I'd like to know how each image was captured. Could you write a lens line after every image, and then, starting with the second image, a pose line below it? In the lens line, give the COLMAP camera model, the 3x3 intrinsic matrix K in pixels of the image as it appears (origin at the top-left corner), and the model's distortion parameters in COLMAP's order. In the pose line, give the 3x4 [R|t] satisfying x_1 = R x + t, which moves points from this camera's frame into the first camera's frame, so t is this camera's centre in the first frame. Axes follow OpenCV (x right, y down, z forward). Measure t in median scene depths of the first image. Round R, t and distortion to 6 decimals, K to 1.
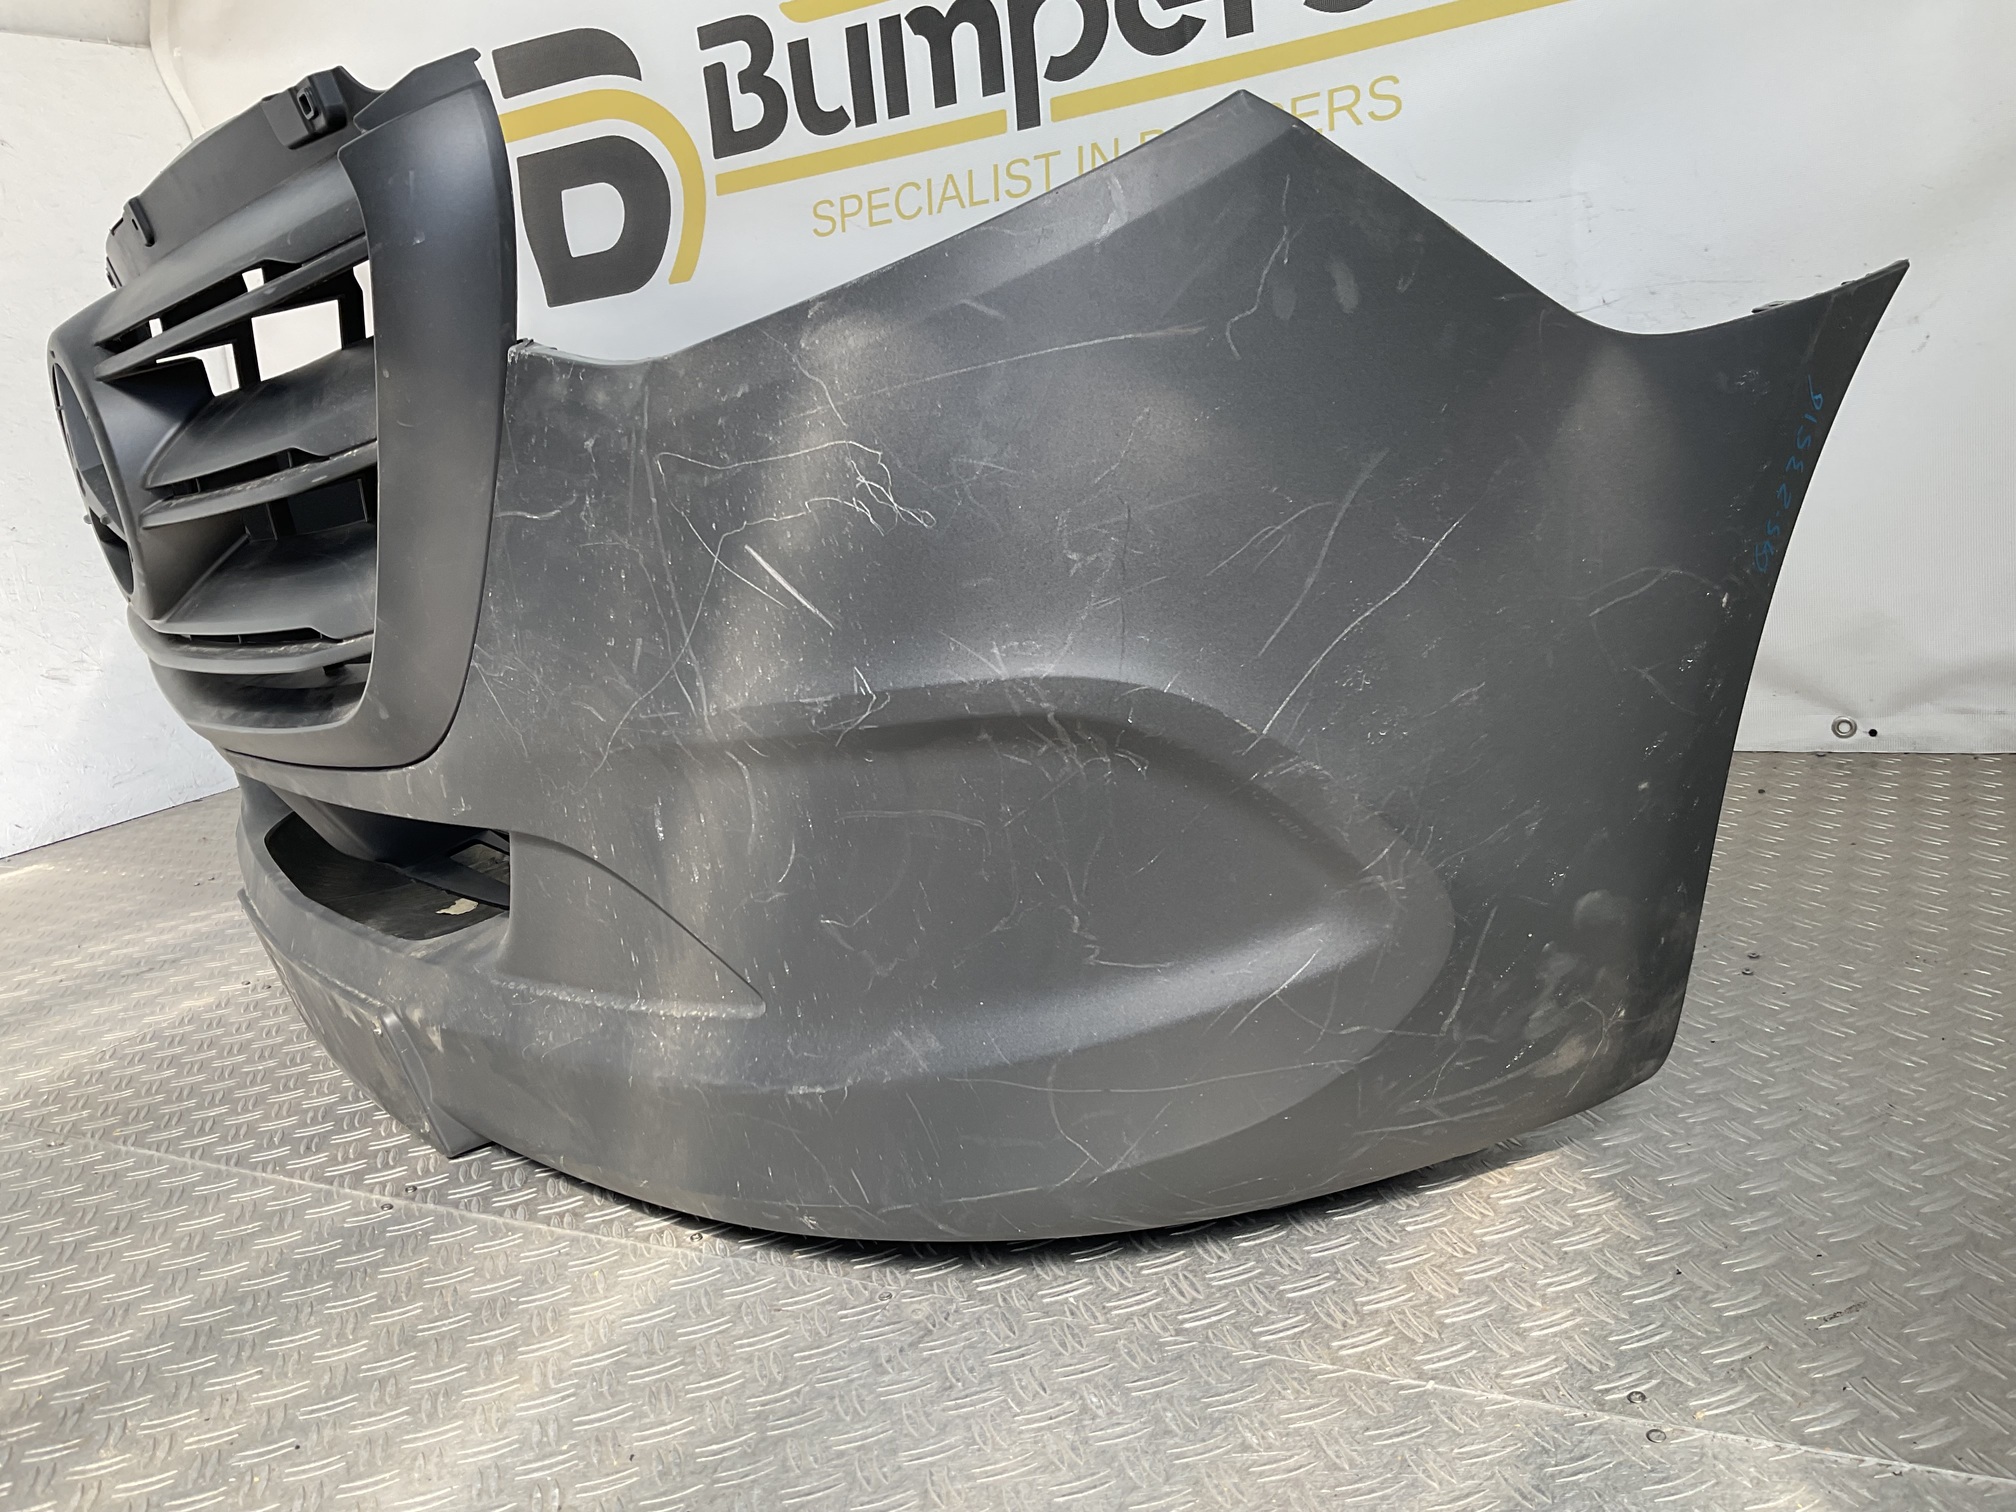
lens RADIAL K [[1661.6, 0, 1006.6], [0, 1661.6, 751.2], [0, 0, 1]] dist [0.117410, -0.240604]
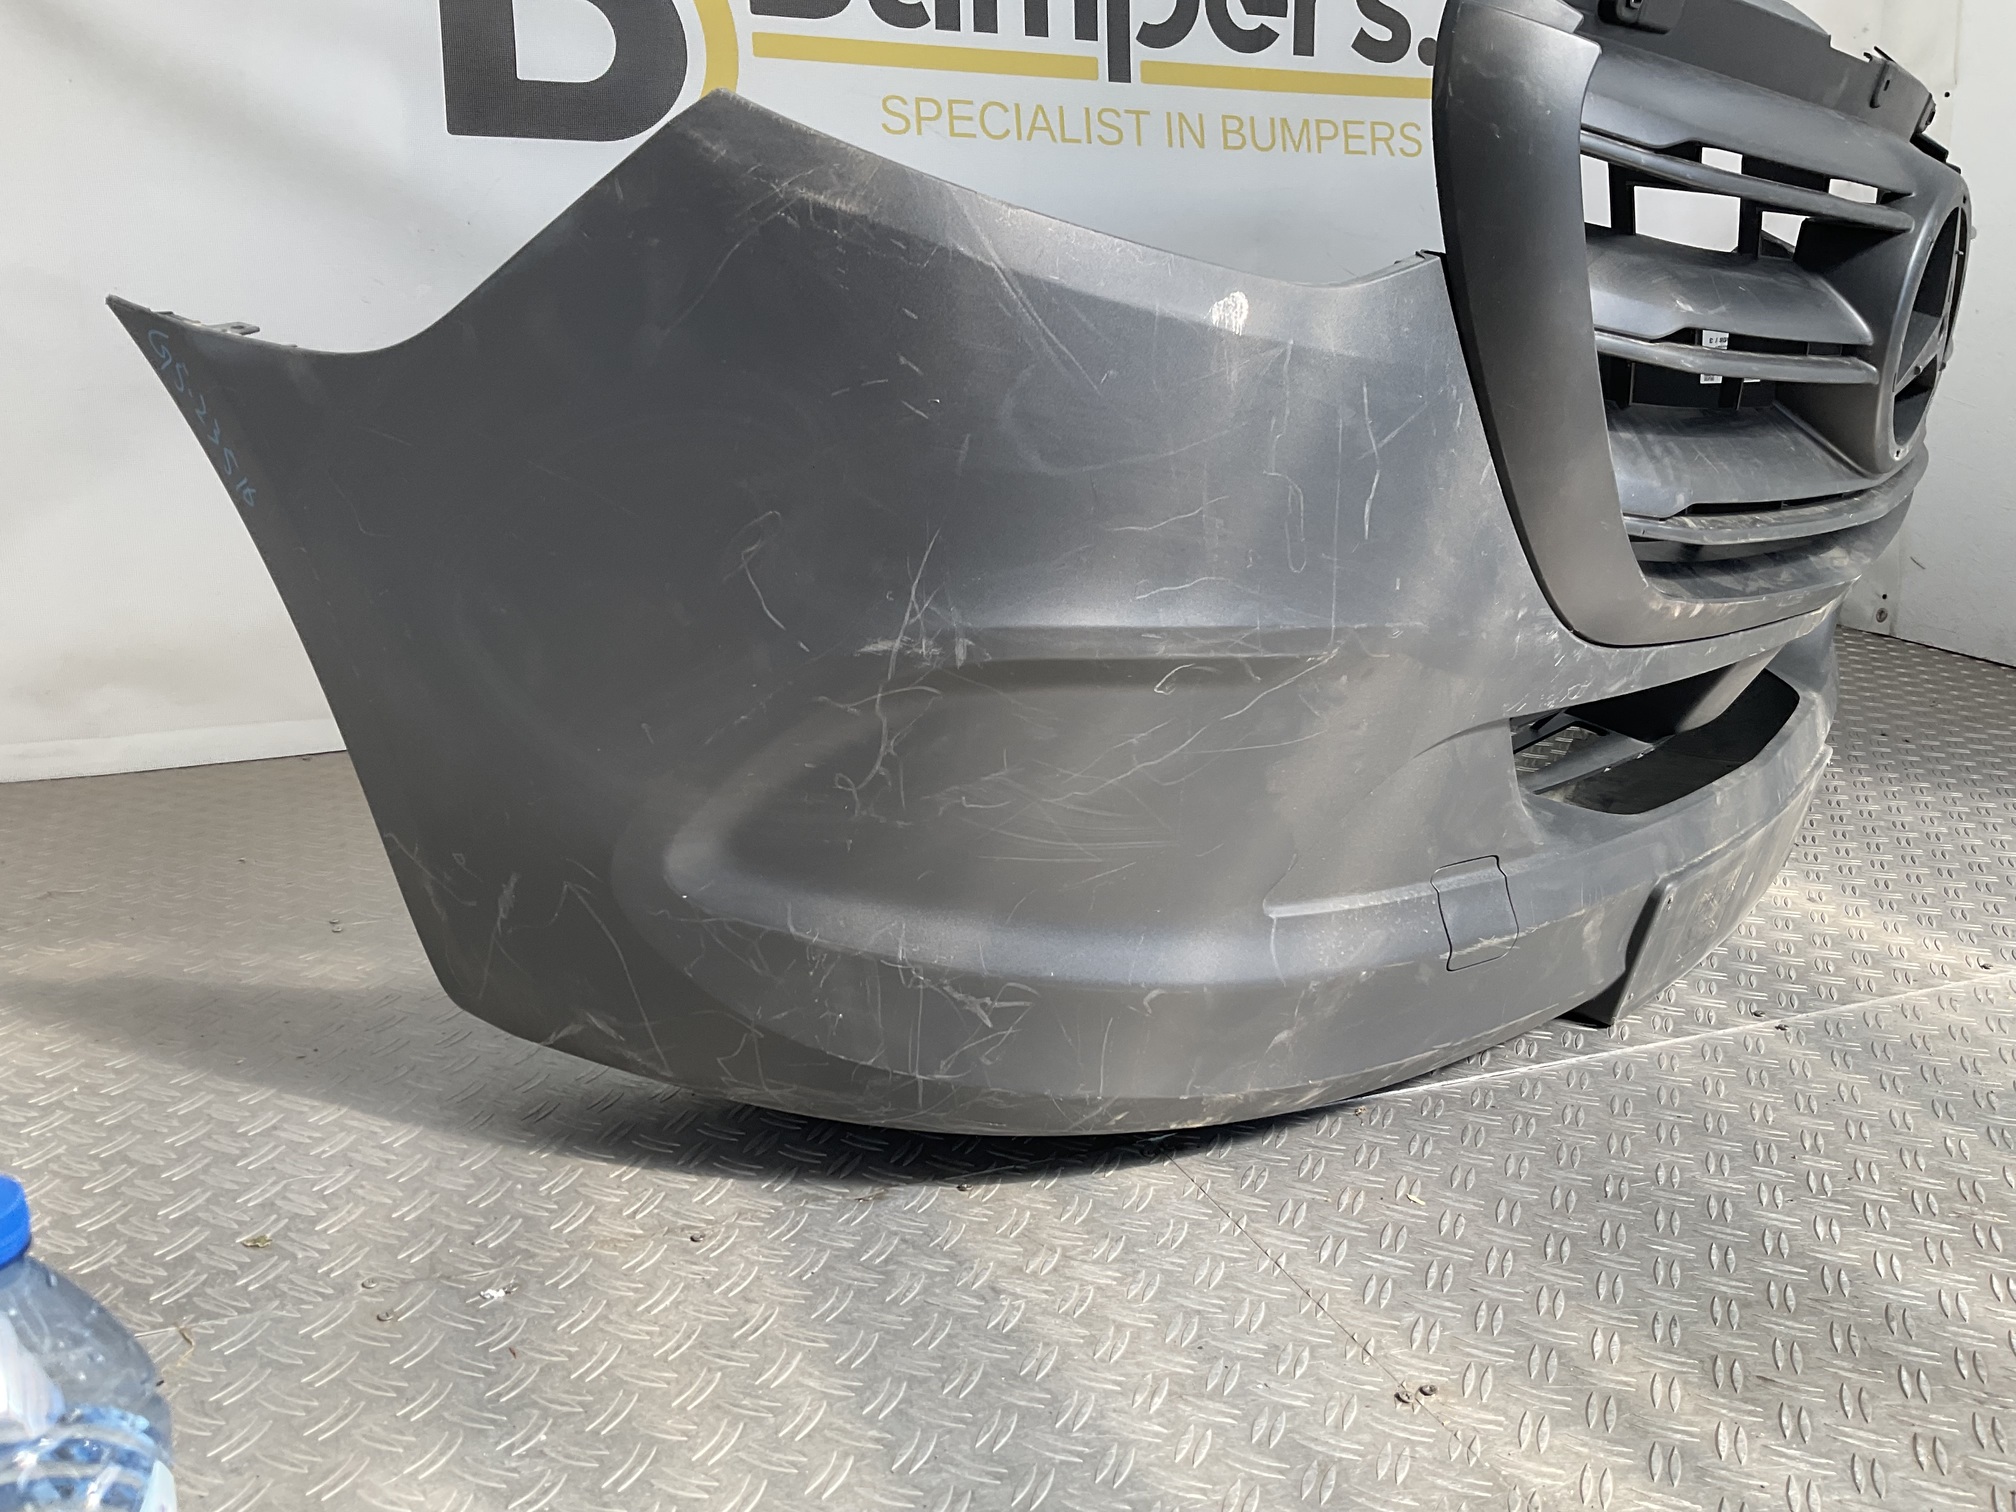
lens RADIAL K [[1661.6, 0, 1006.6], [0, 1661.6, 751.2], [0, 0, 1]] dist [0.117410, -0.240604]
pose [[0.608058, -0.072120, 0.790610, -0.909807], [0.077800, 0.996485, 0.031064, 0.011371], [-0.790071, 0.042621, 0.611532, 0.430684]]
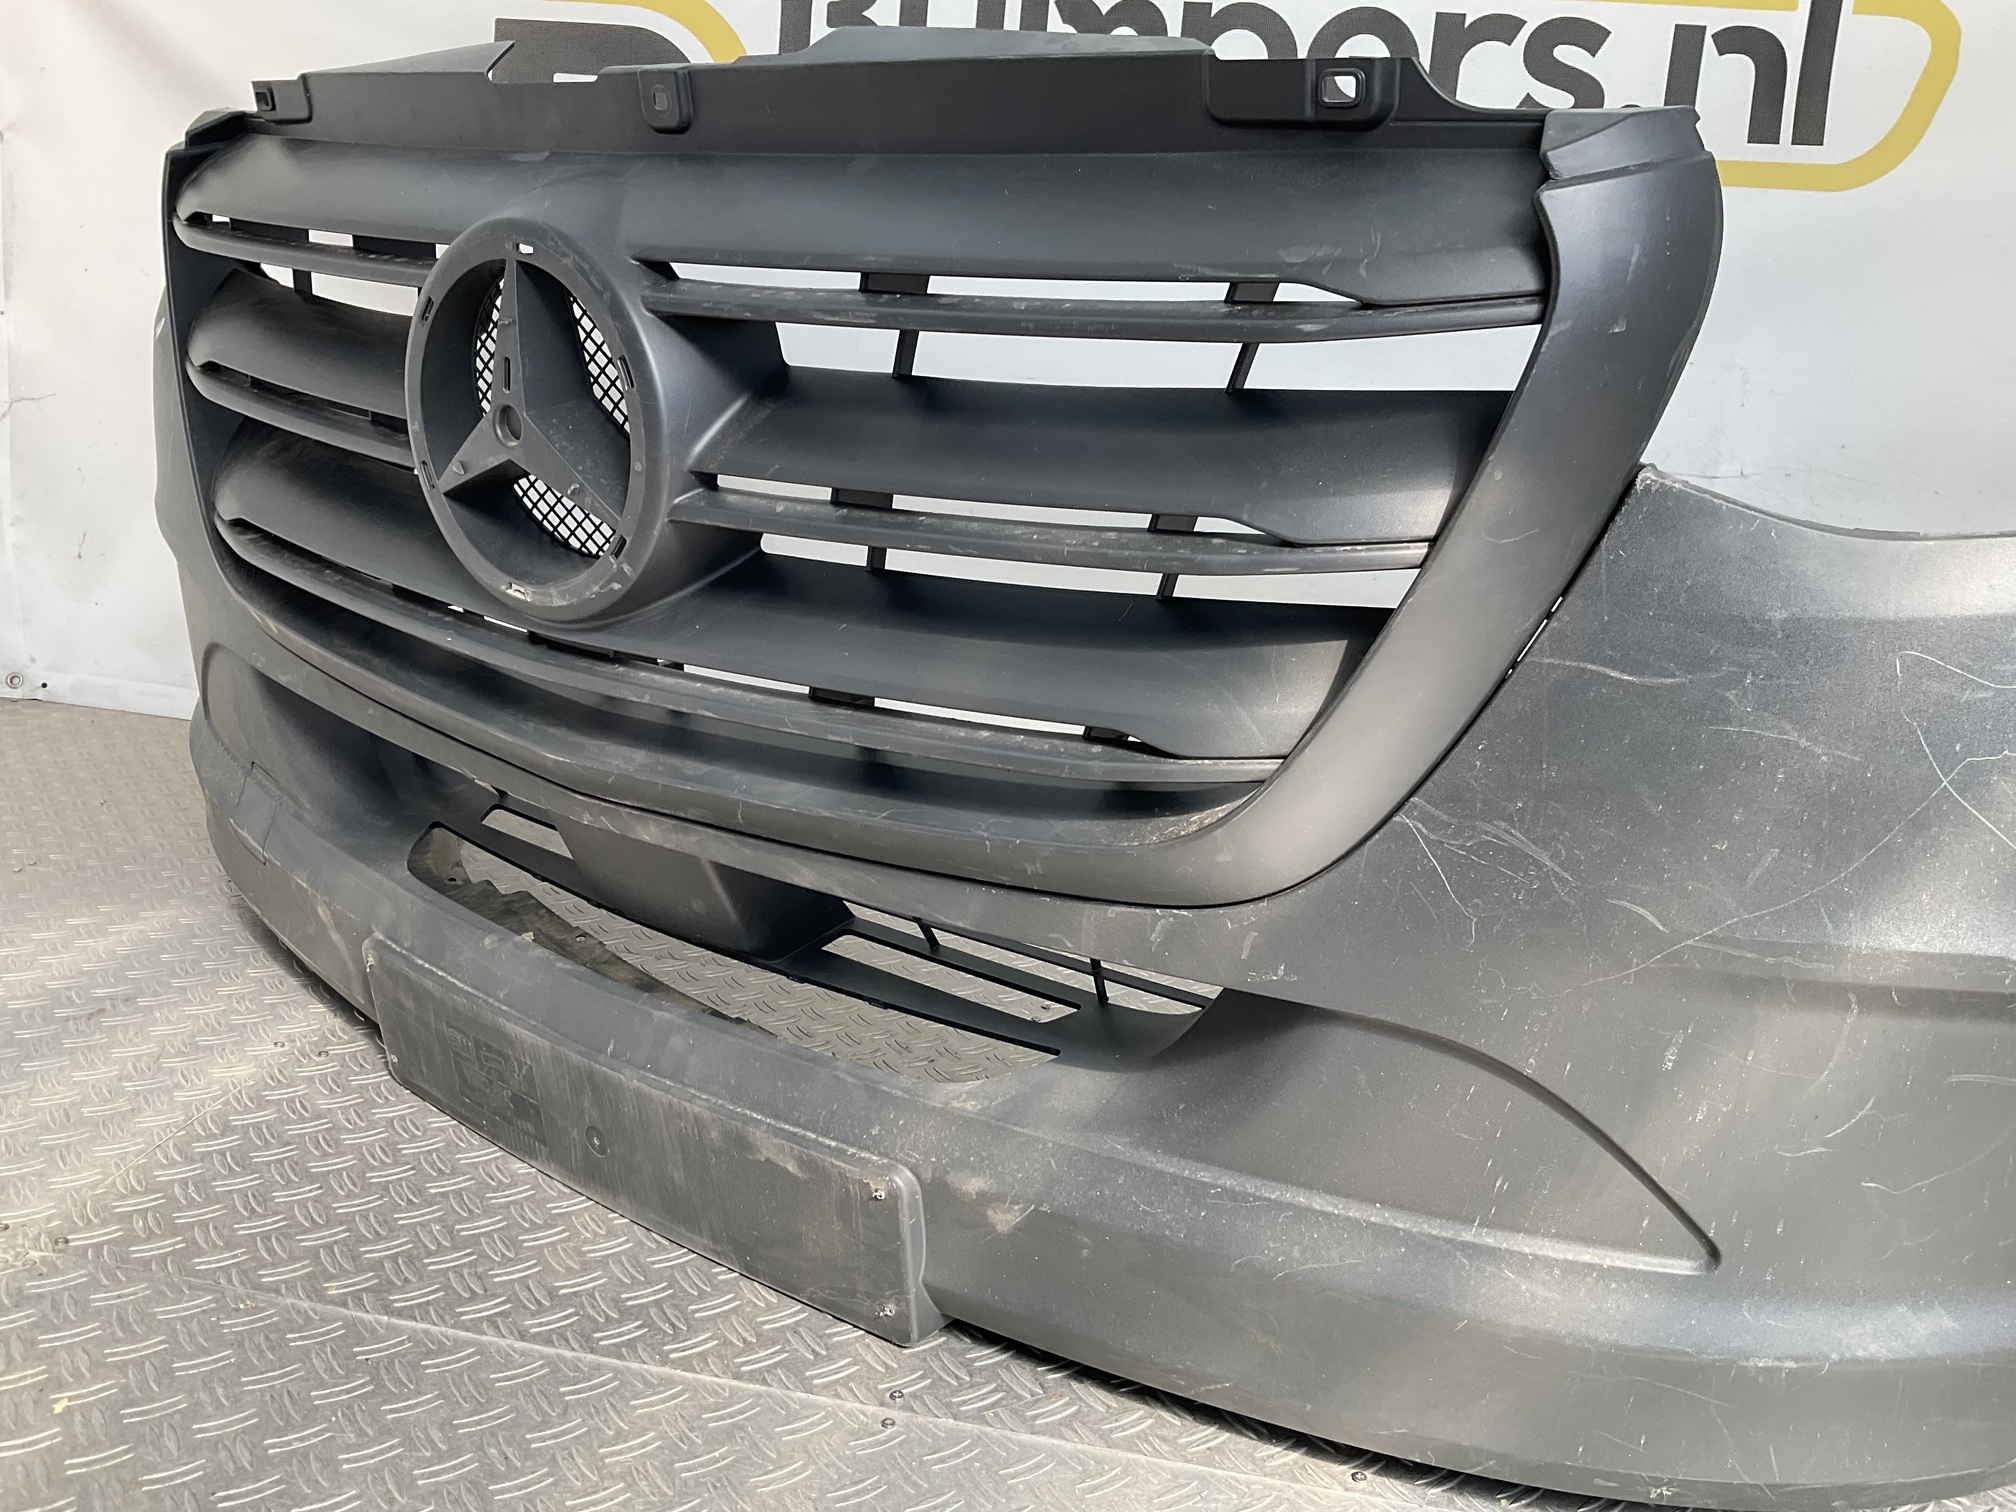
lens RADIAL K [[1661.2, 0, 1008.0], [0, 1661.2, 756.0], [0, 0, 1]] dist [0.107104, -0.200403]
pose [[0.924131, 0.116501, 0.363881, -0.381850], [-0.123980, 0.992281, -0.002825, -0.027467], [-0.361401, -0.042504, 0.931441, 0.151777]]
